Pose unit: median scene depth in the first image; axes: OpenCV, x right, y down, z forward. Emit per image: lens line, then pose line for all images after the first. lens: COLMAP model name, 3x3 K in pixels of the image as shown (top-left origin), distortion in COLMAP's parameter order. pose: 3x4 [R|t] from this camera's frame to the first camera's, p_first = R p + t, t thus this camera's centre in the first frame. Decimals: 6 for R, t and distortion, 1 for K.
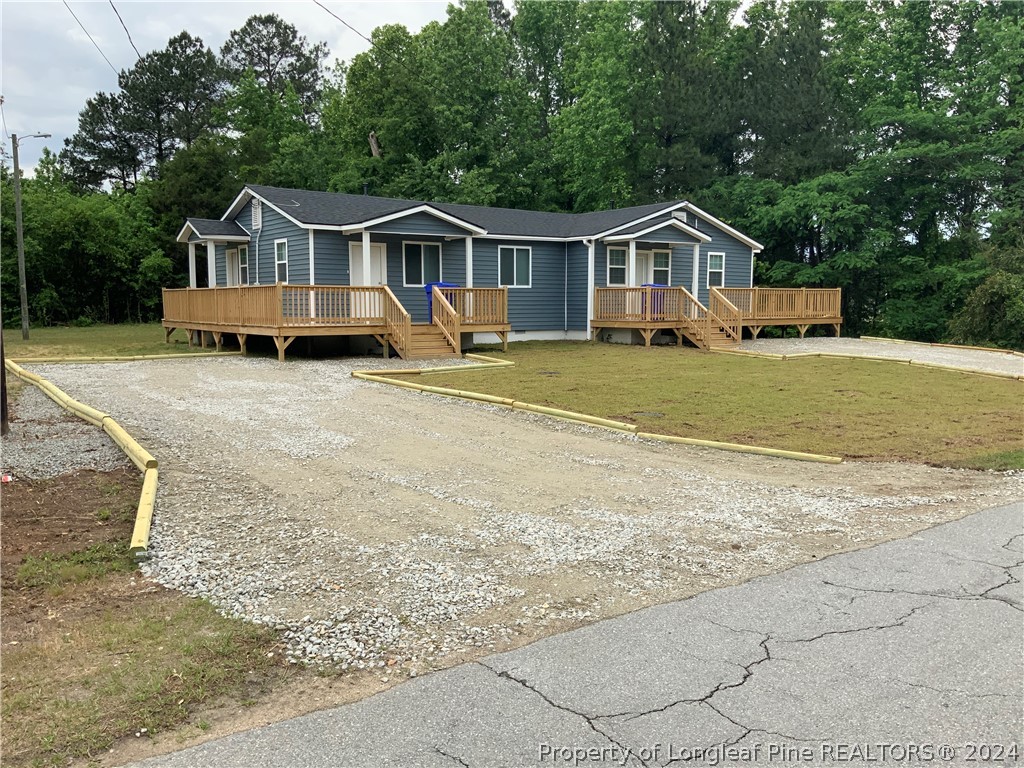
lens RADIAL K [[856.3, 0, 517.5], [0, 856.3, 386.4], [0, 0, 1]] dist [0.051727, -0.097409]
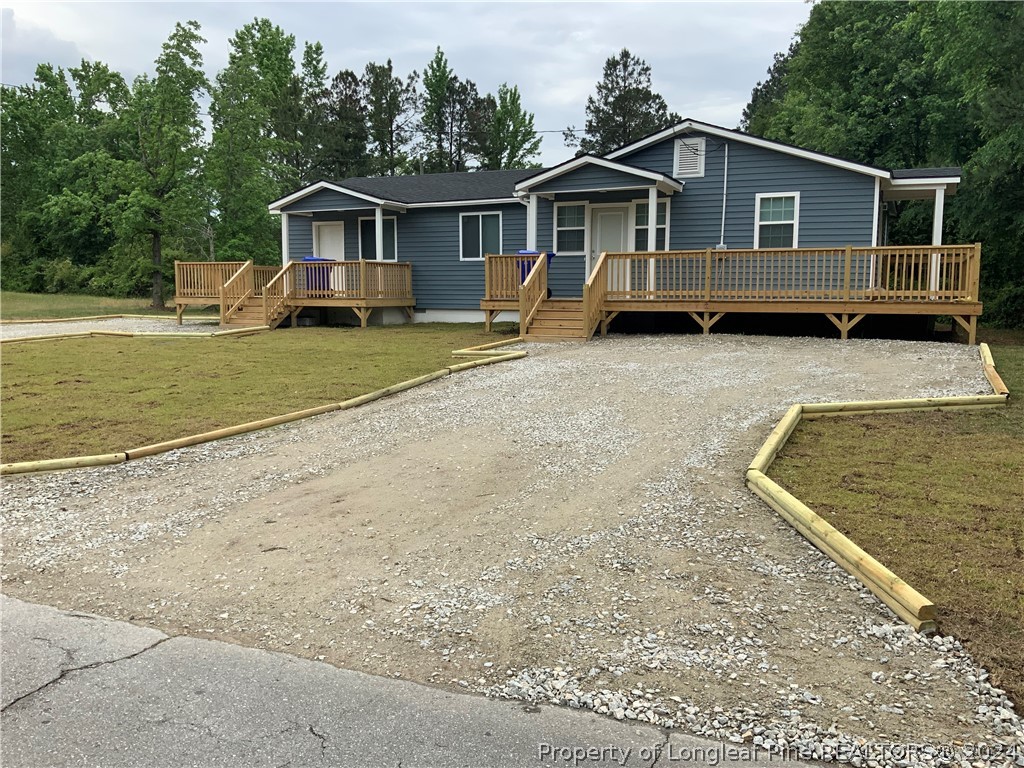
lens RADIAL K [[856.3, 0, 514.4], [0, 856.3, 384.3], [0, 0, 1]] dist [0.051727, -0.097409]
pose [[0.465409, 0.107108, -0.878591, 0.806439], [-0.078465, 0.993735, 0.079581, -0.061243], [0.881611, 0.031901, 0.470897, 0.624449]]
